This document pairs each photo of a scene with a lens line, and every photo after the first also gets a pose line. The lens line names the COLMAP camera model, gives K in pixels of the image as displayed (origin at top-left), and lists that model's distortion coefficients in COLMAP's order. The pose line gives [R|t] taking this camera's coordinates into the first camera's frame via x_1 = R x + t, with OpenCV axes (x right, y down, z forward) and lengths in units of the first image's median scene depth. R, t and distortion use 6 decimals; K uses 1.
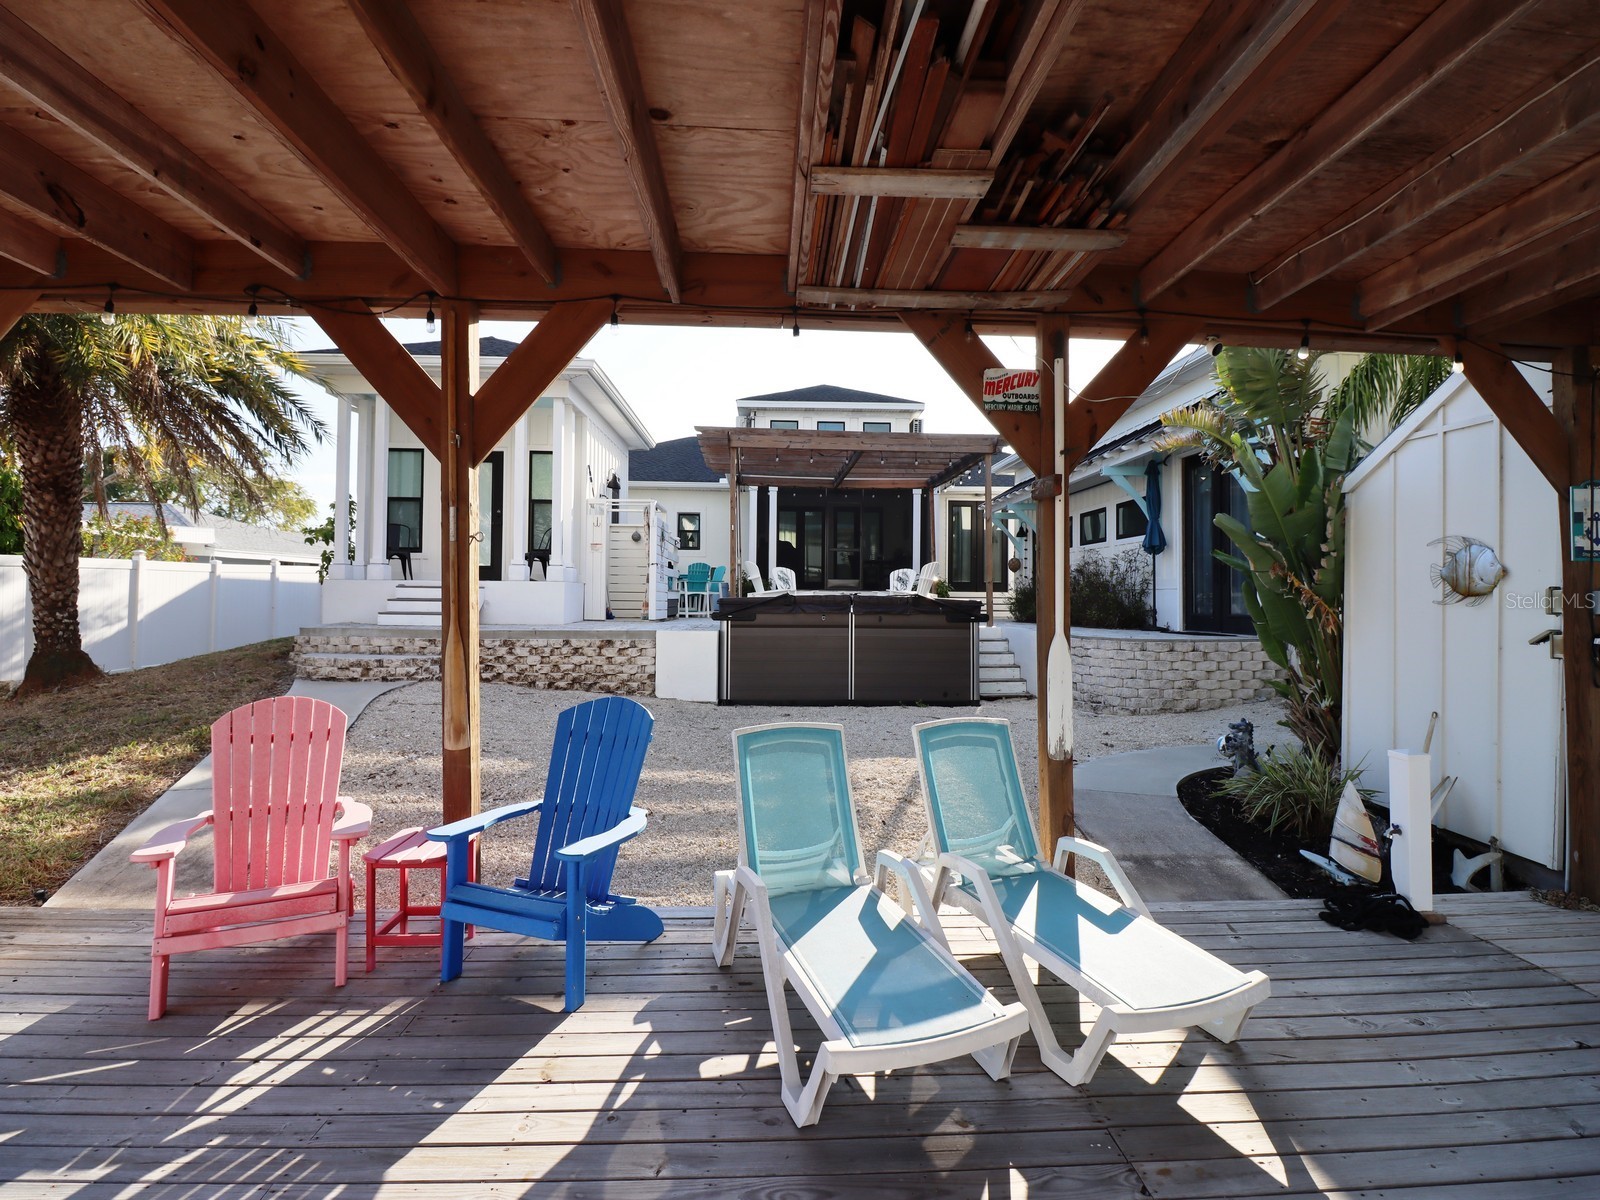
lens RADIAL K [[734.4, 0, 800.2], [0, 734.4, 600.8], [0, 0, 1]] dist [-0.021602, -0.002755]
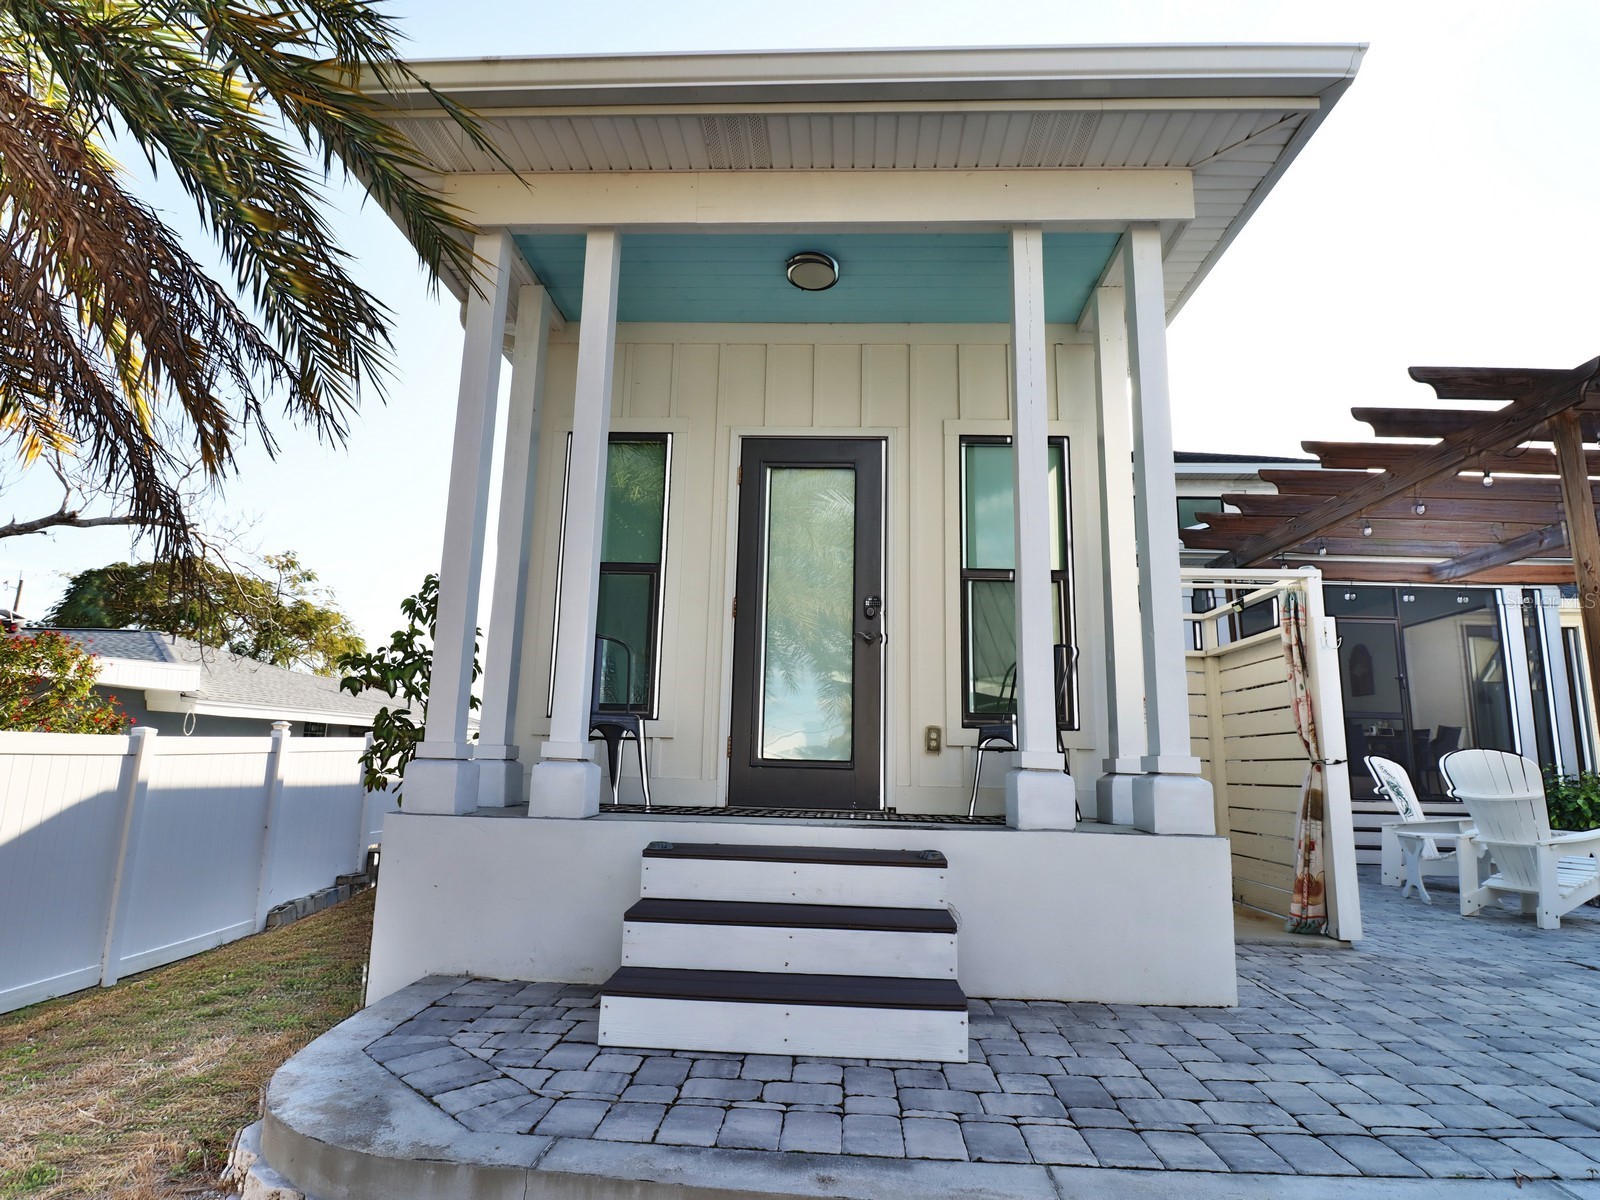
lens RADIAL K [[825.4, 0, 794.6], [0, 825.4, 623.9], [0, 0, 1]] dist [0.000013, -0.012383]
pose [[0.994789, -0.003633, -0.101894, -0.260378], [-0.013353, 0.986115, -0.165529, -0.029522], [0.101081, 0.166027, 0.980927, 0.386479]]
